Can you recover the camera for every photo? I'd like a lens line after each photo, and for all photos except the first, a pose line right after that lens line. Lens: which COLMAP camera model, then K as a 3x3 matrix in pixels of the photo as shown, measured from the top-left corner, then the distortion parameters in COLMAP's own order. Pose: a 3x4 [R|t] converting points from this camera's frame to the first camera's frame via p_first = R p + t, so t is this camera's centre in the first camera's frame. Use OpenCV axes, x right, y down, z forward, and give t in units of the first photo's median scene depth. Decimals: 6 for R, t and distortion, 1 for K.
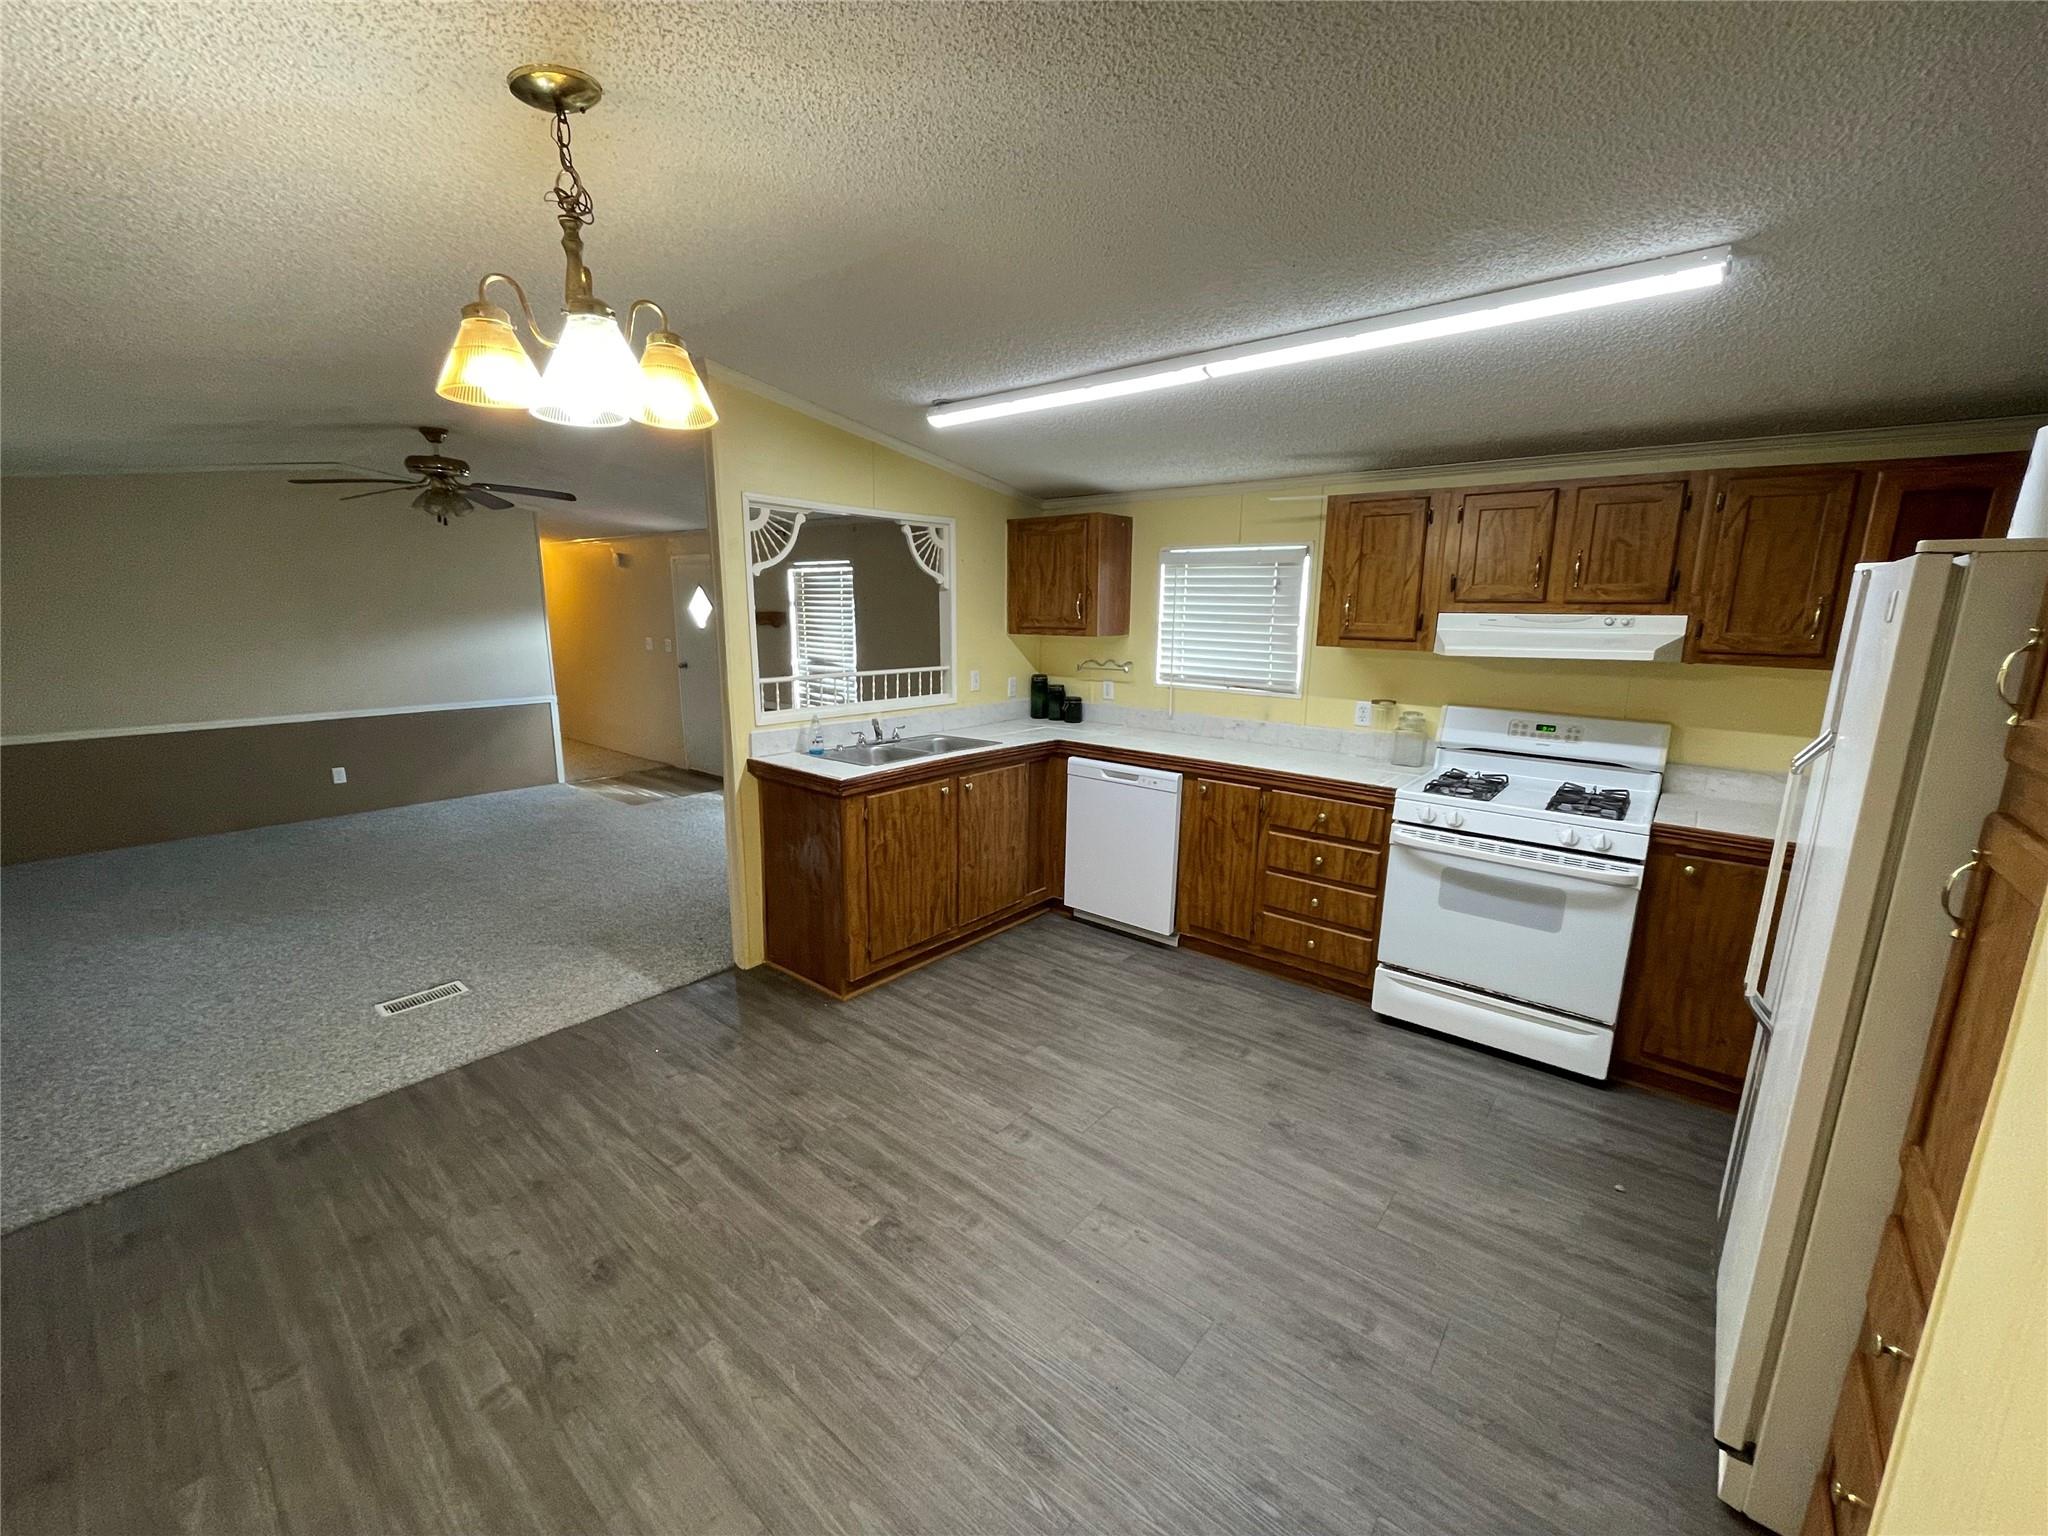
lens RADIAL K [[828.5, 0, 1024.9], [0, 828.5, 771.0], [0, 0, 1]] dist [-0.001605, -0.000185]
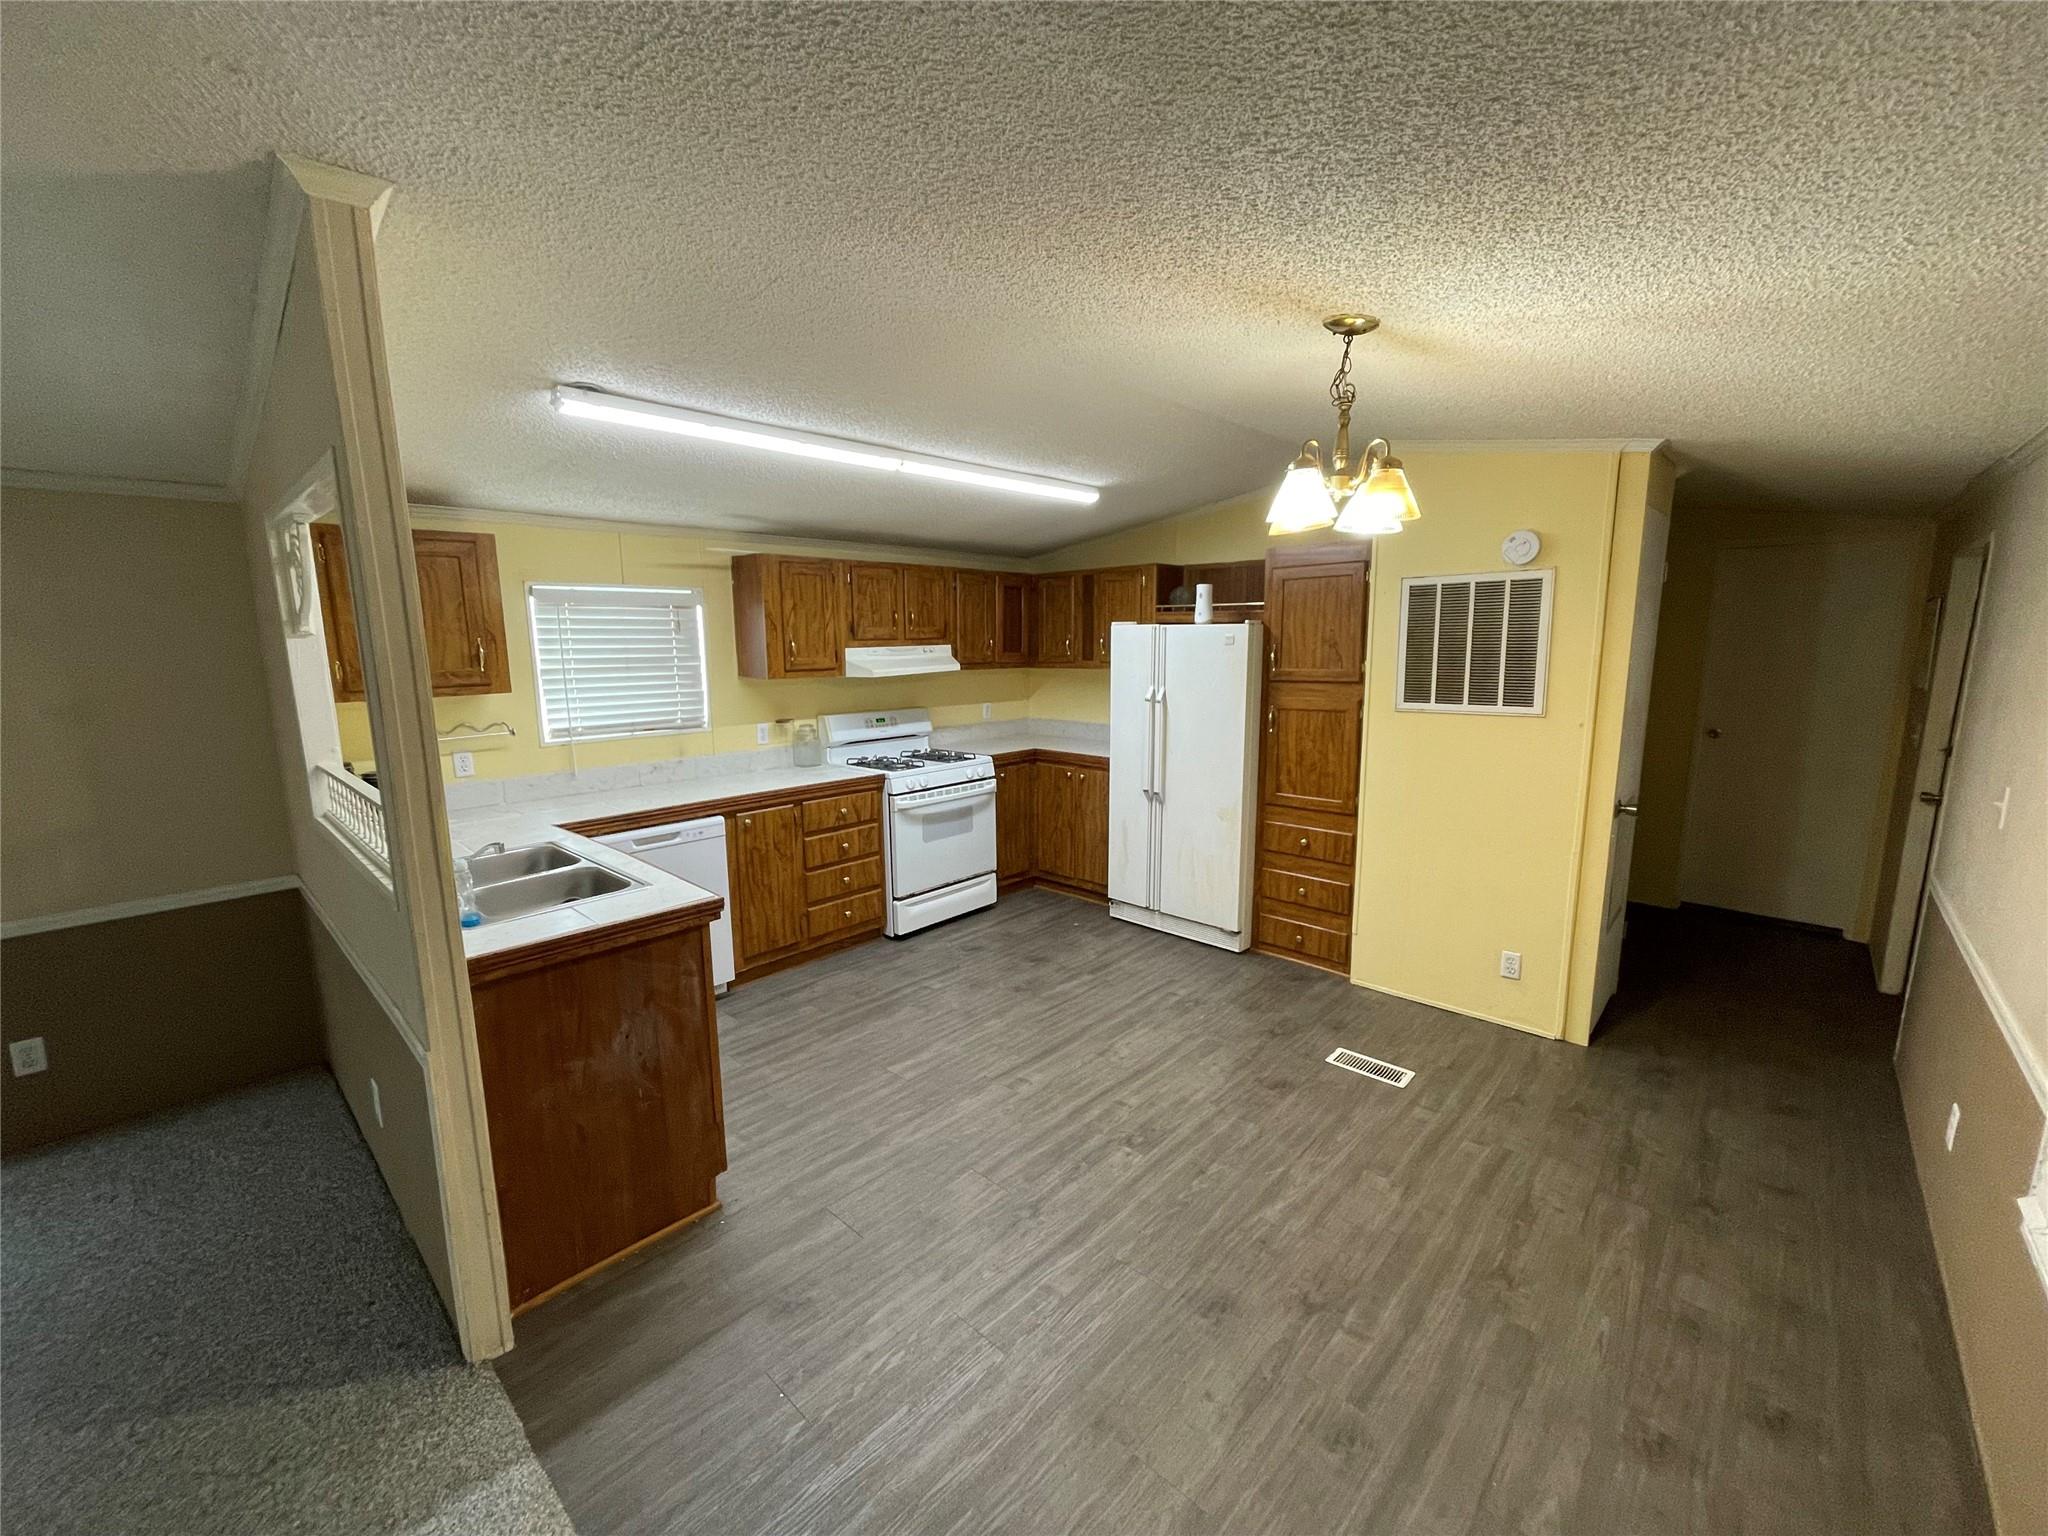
lens RADIAL K [[828.5, 0, 1019.5], [0, 828.5, 771.1], [0, 0, 1]] dist [-0.001605, -0.000185]
pose [[0.055615, -0.174777, 0.983036, -0.913351], [0.207802, 0.965027, 0.159819, -0.159541], [-0.976589, 0.195389, 0.089989, 0.656622]]
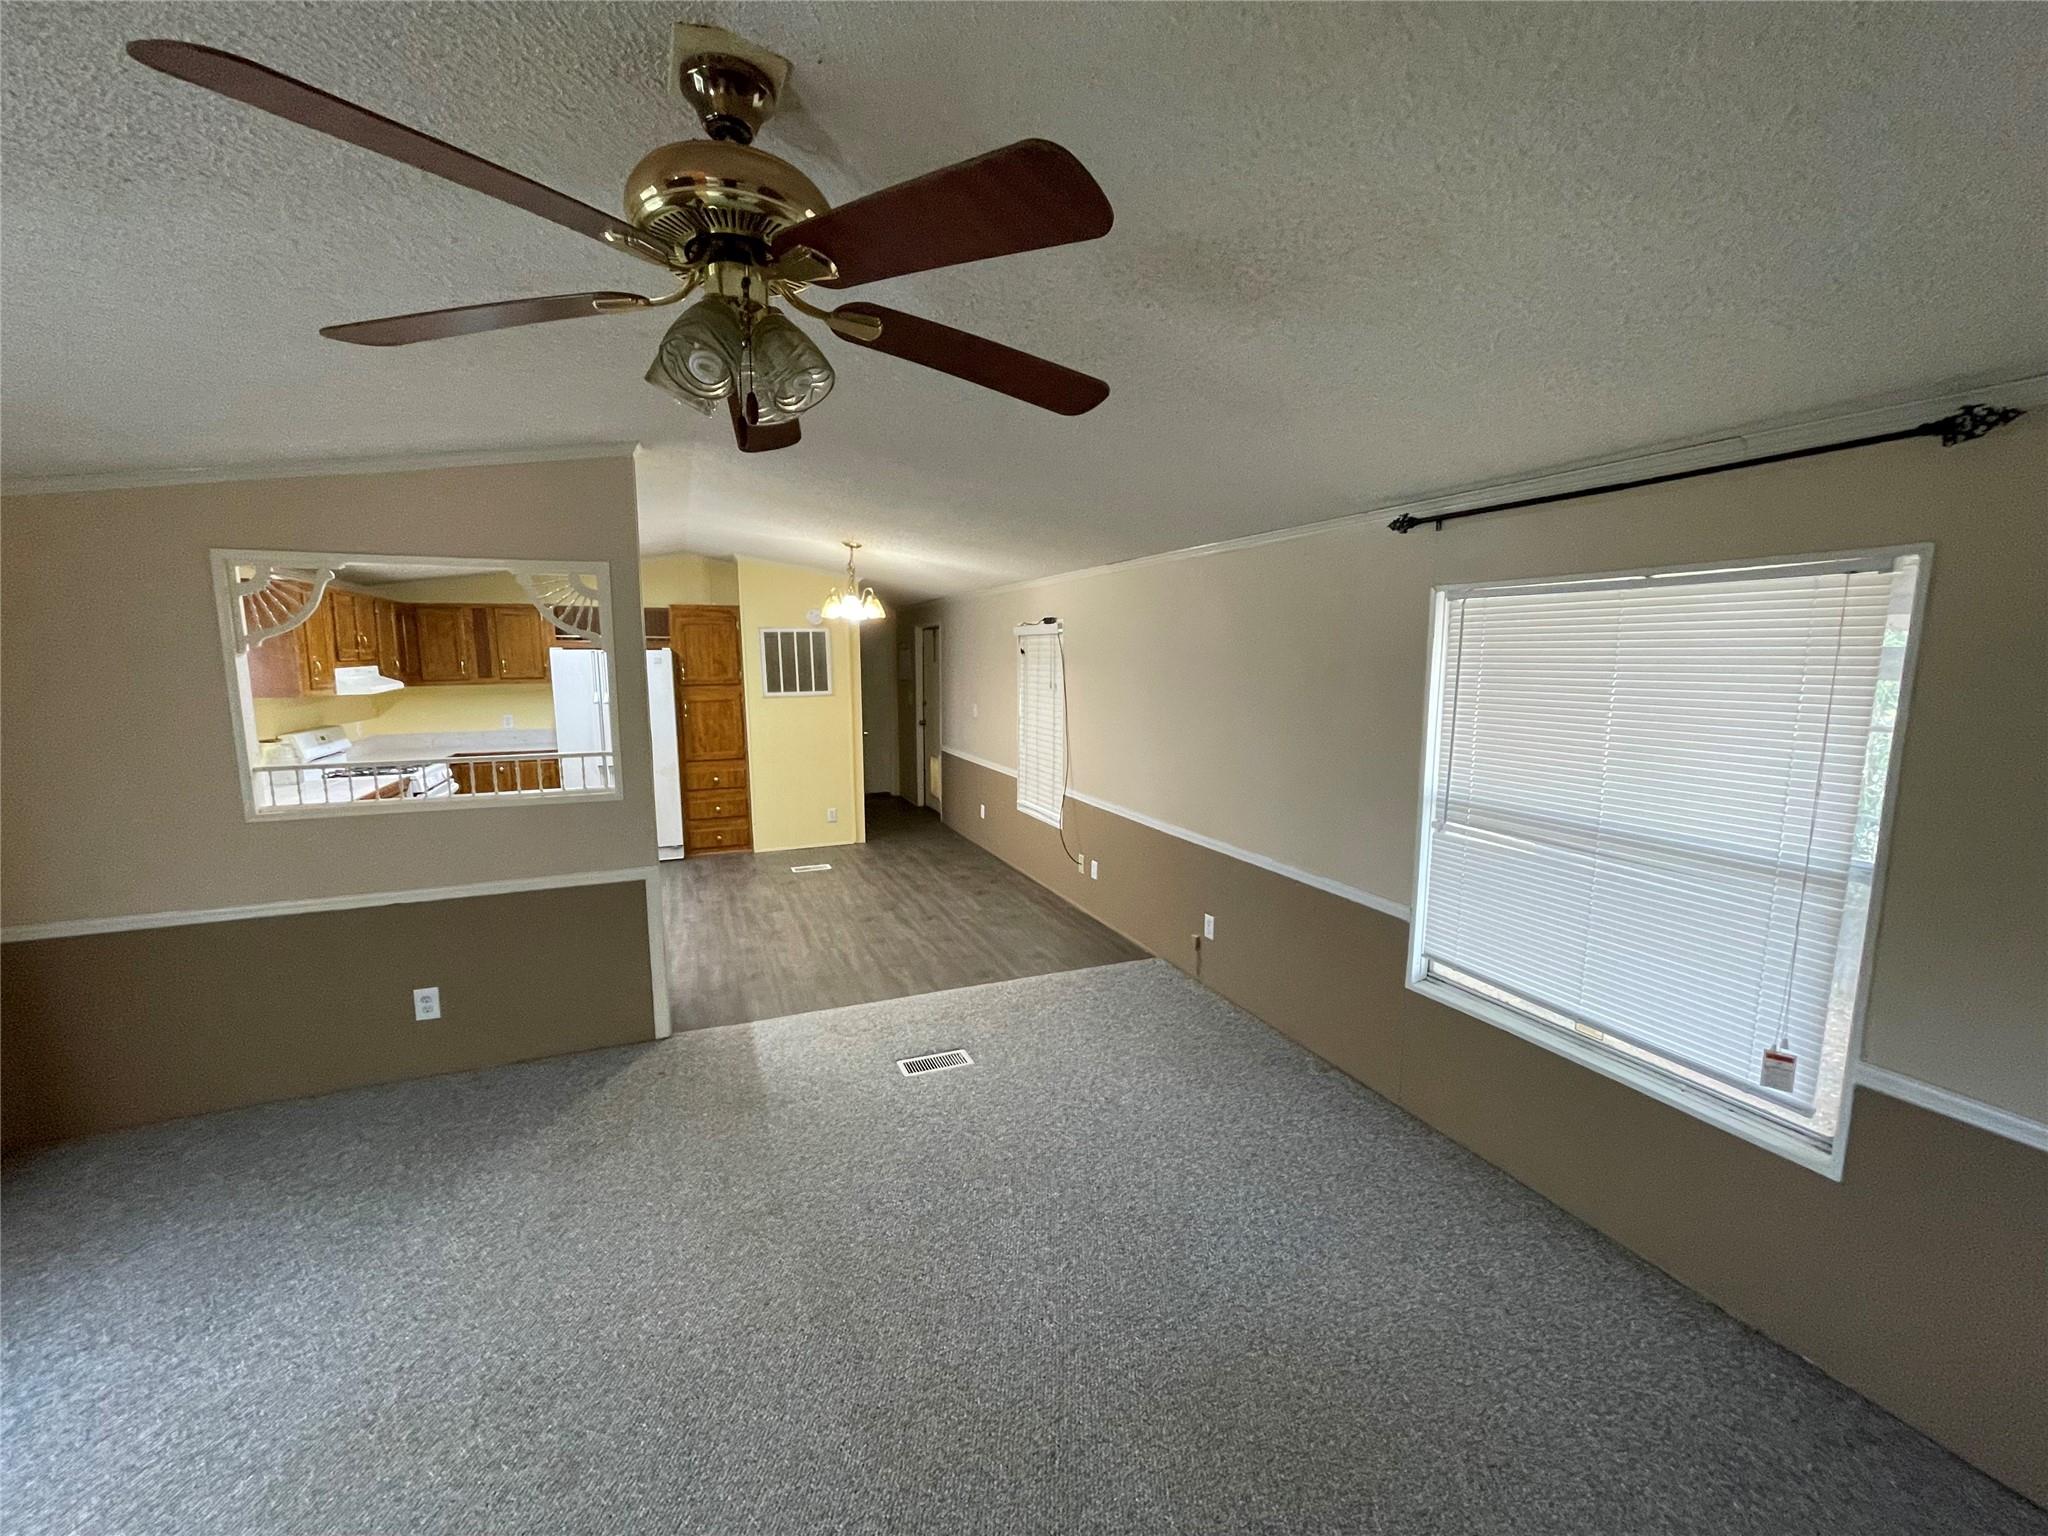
lens RADIAL K [[828.5, 0, 1021.9], [0, 828.5, 775.1], [0, 0, 1]] dist [-0.001605, -0.000185]
pose [[-0.885338, -0.076995, 0.458528, -1.356091], [0.084482, 0.943137, 0.321489, -0.401399], [-0.457207, 0.323364, -0.828491, 1.808478]]
